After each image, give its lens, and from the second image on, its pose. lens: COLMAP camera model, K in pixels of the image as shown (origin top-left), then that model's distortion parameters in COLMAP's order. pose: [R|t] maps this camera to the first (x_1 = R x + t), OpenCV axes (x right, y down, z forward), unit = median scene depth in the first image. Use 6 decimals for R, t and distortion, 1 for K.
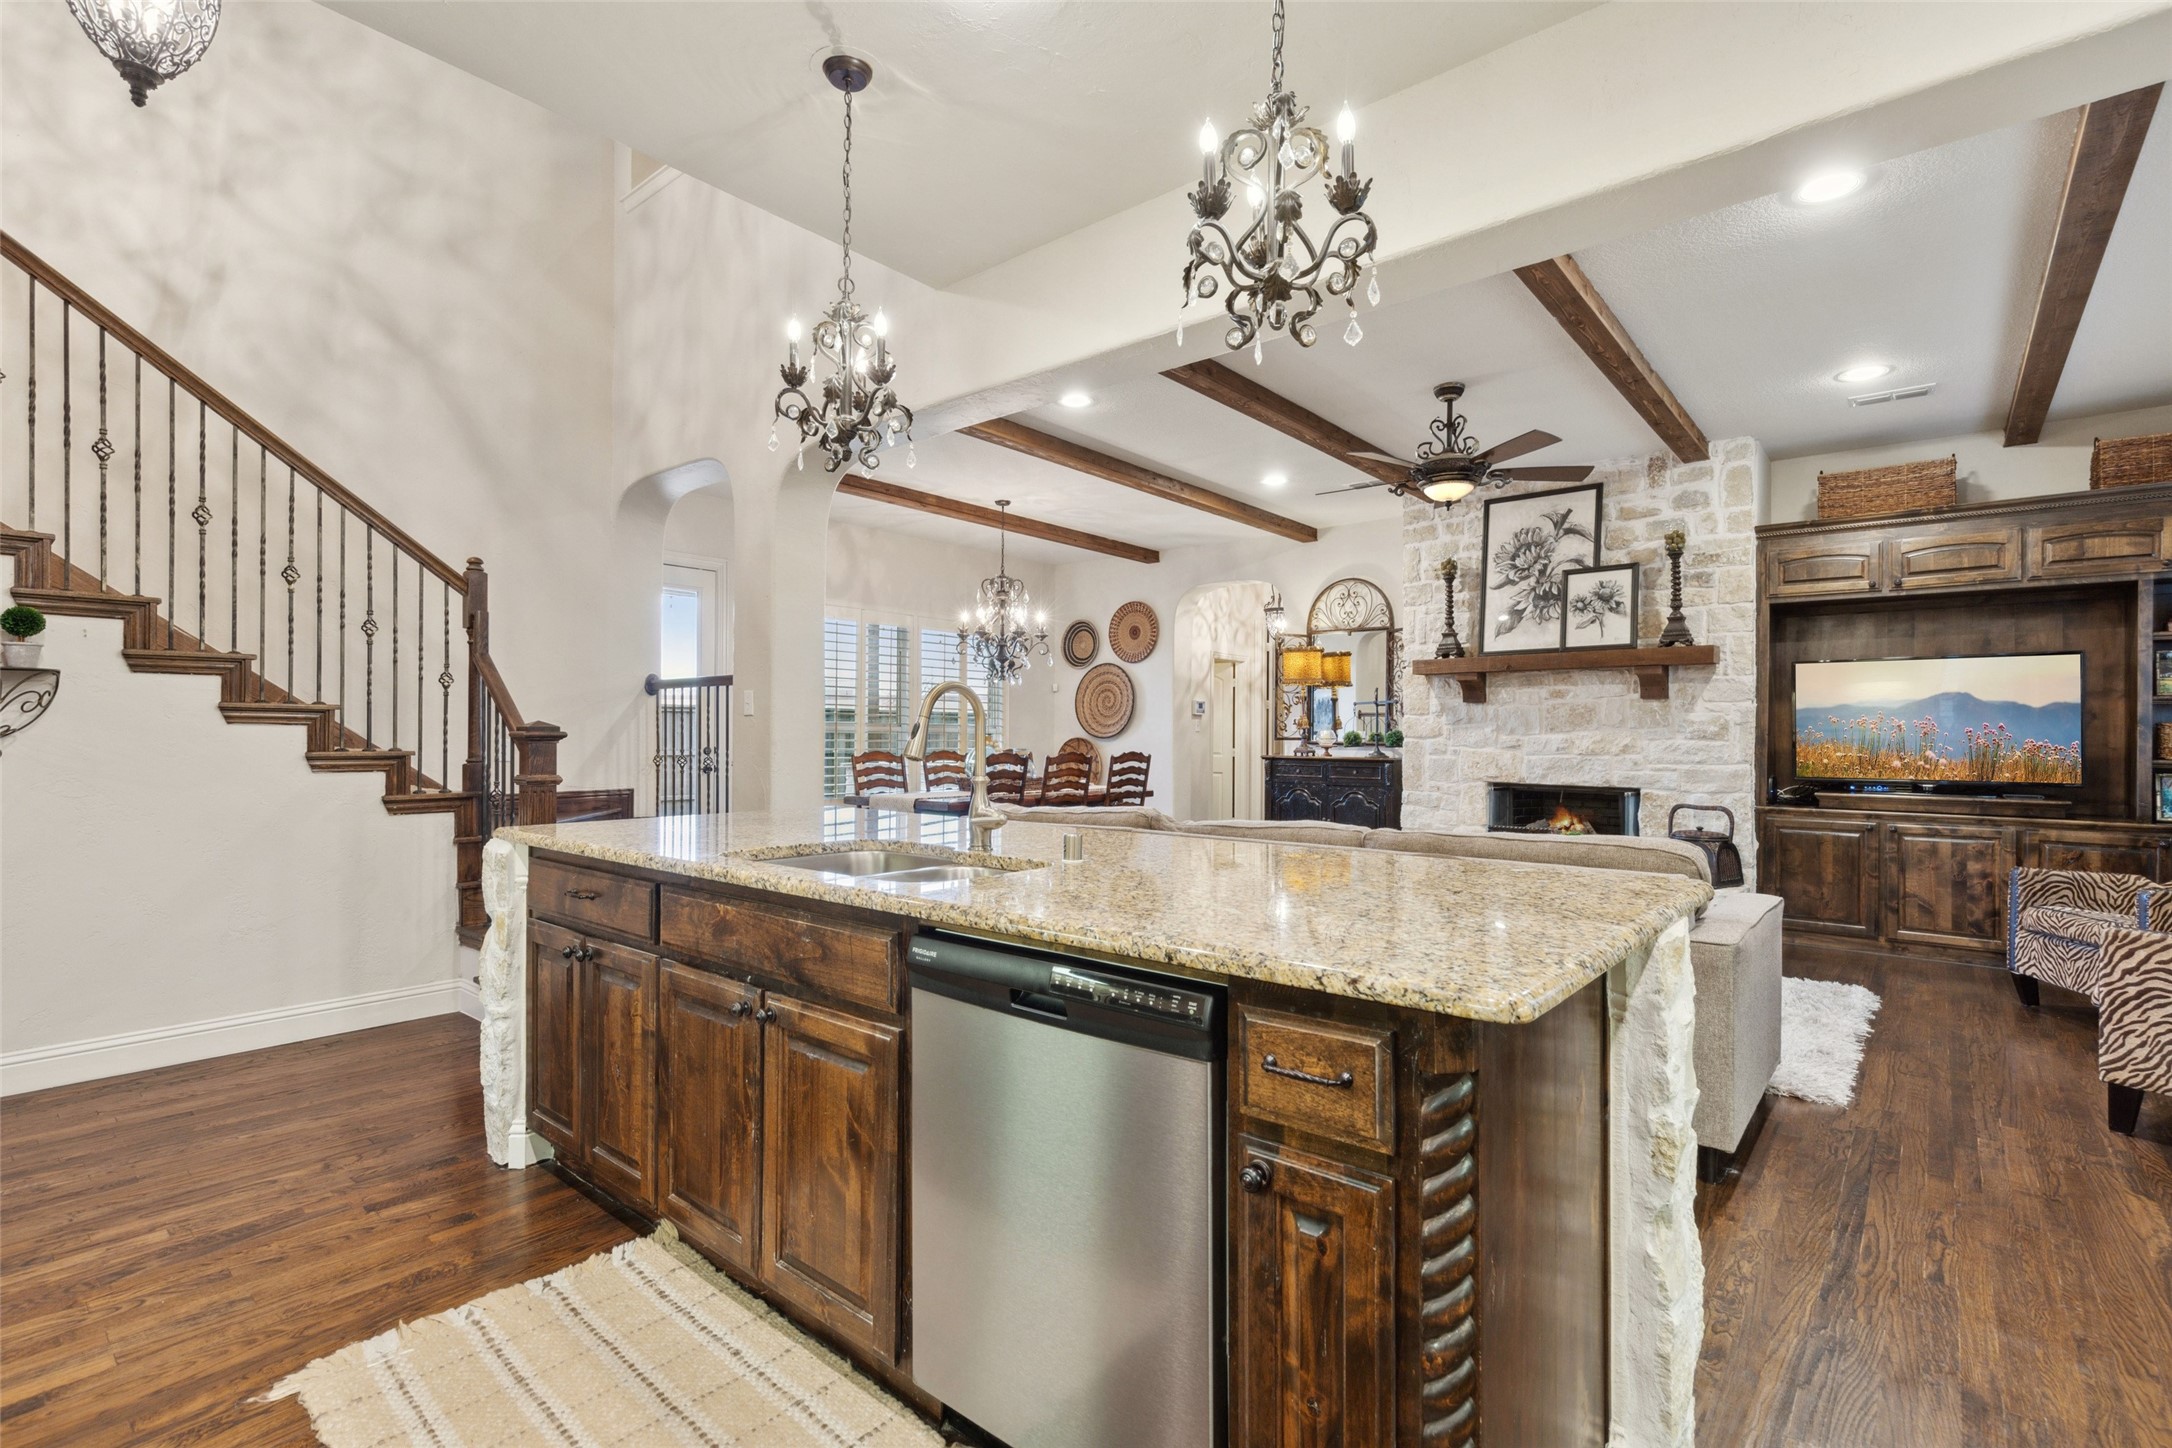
lens RADIAL K [[989.5, 0, 1085.9], [0, 989.5, 735.1], [0, 0, 1]] dist [0.005312, -0.000291]
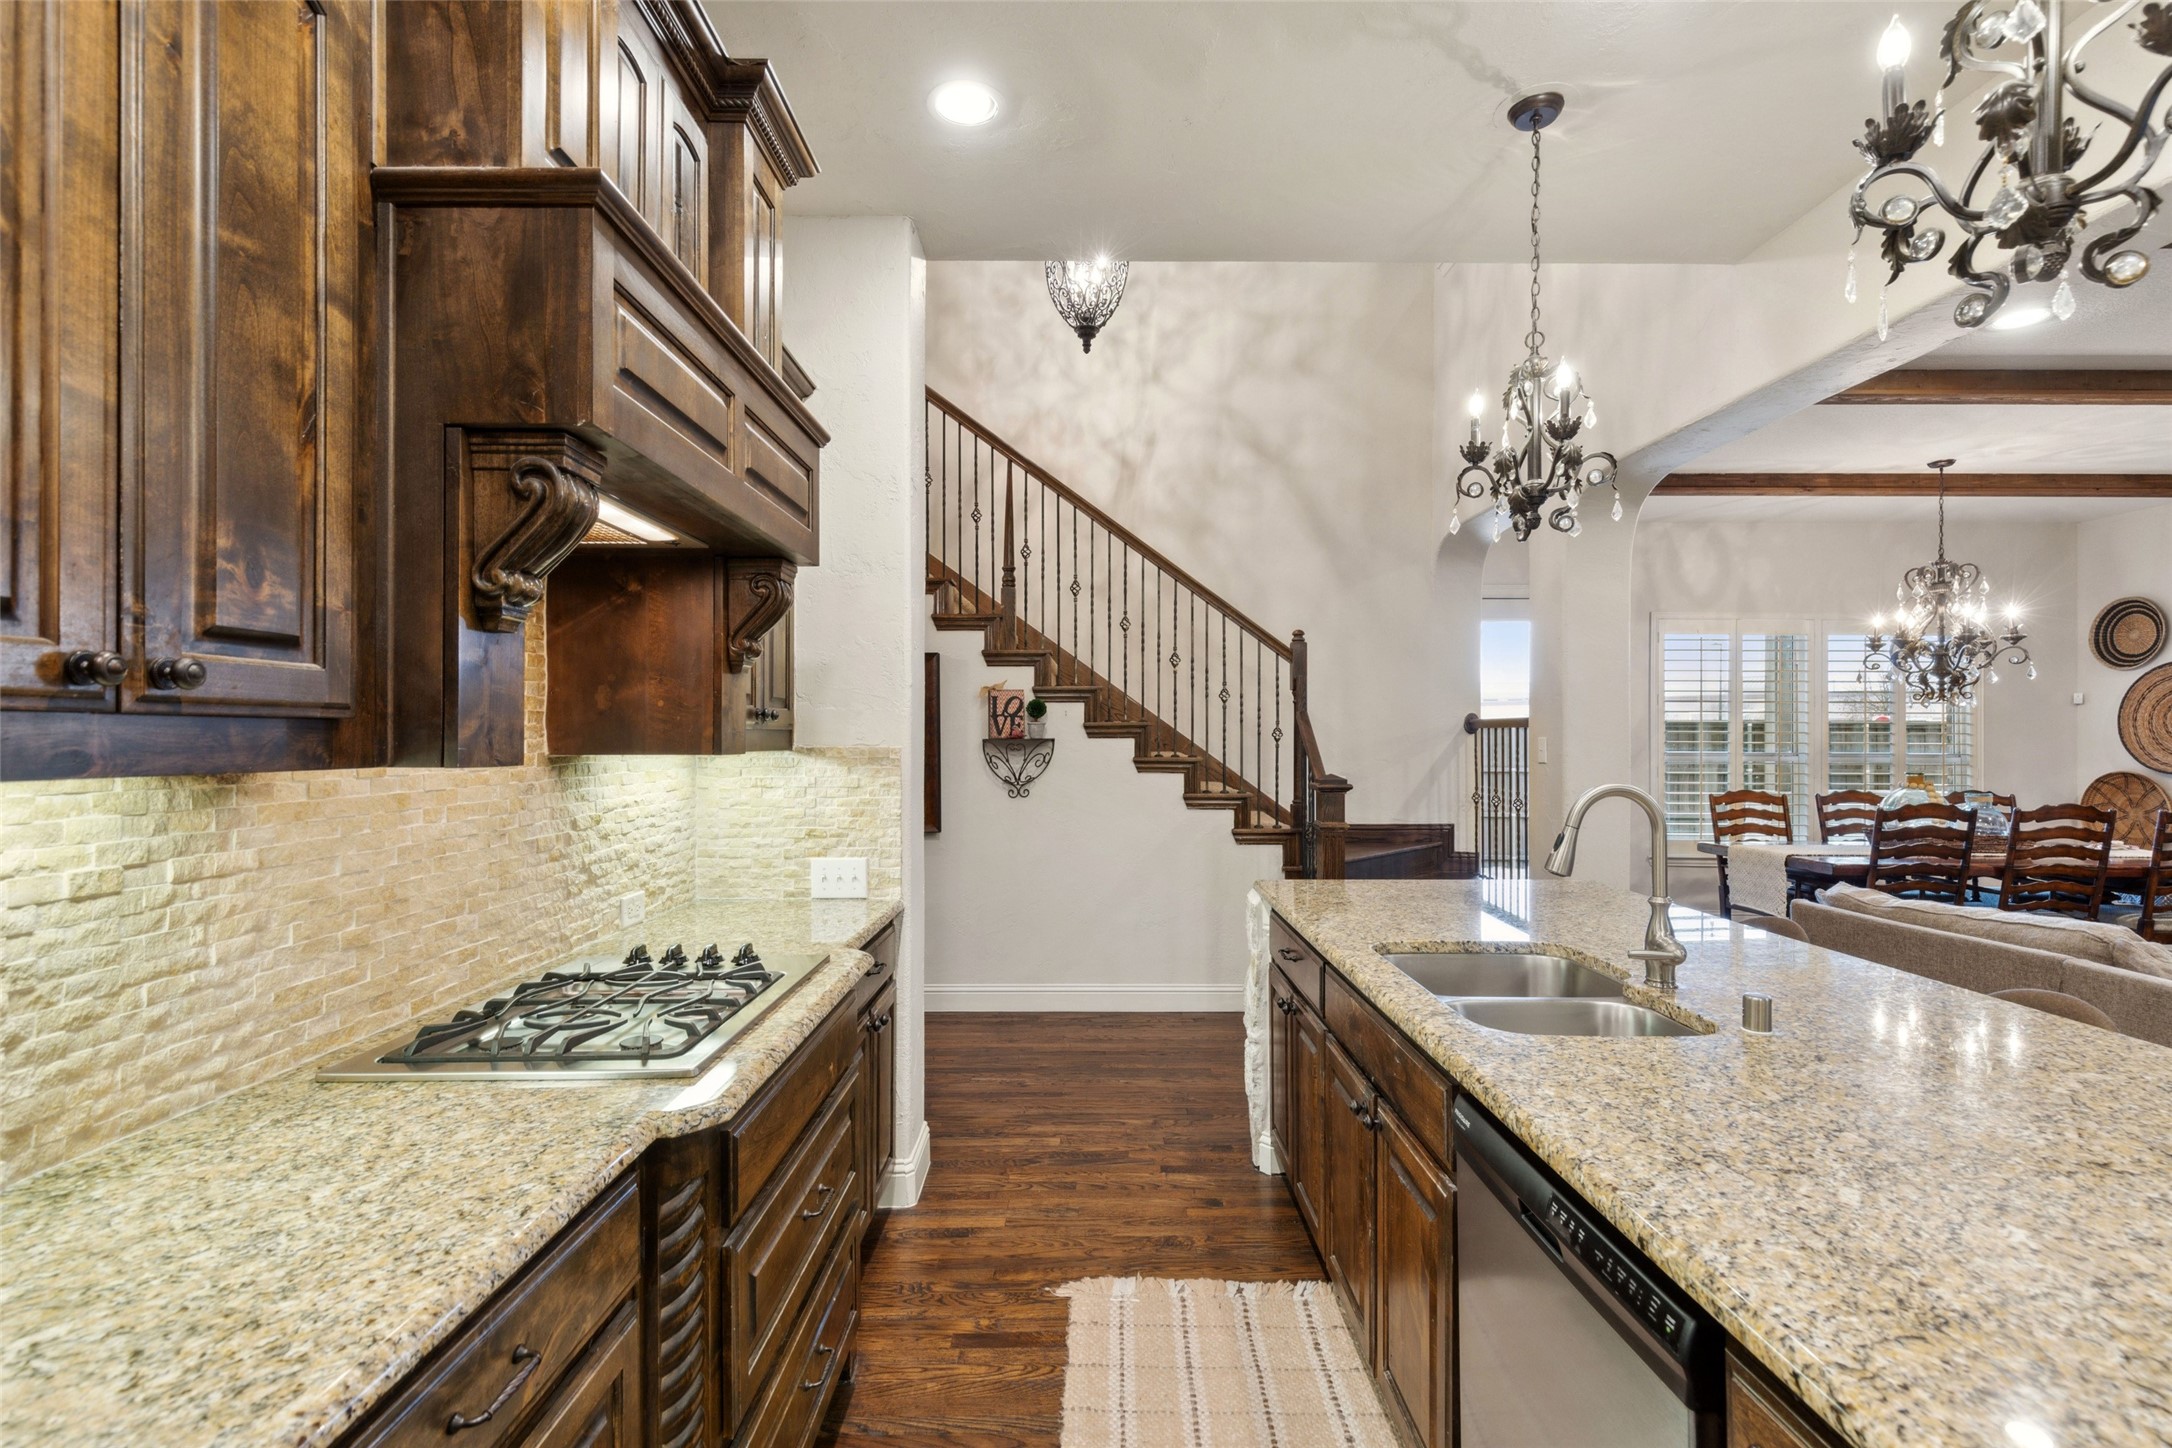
lens RADIAL K [[982.6, 0, 1092.4], [0, 982.6, 732.9], [0, 0, 1]] dist [0.006648, -0.000181]
pose [[0.648571, -0.006029, -0.761131, 0.084792], [0.001940, 0.999978, -0.006268, -0.036170], [0.761152, 0.002589, 0.648568, 0.039011]]
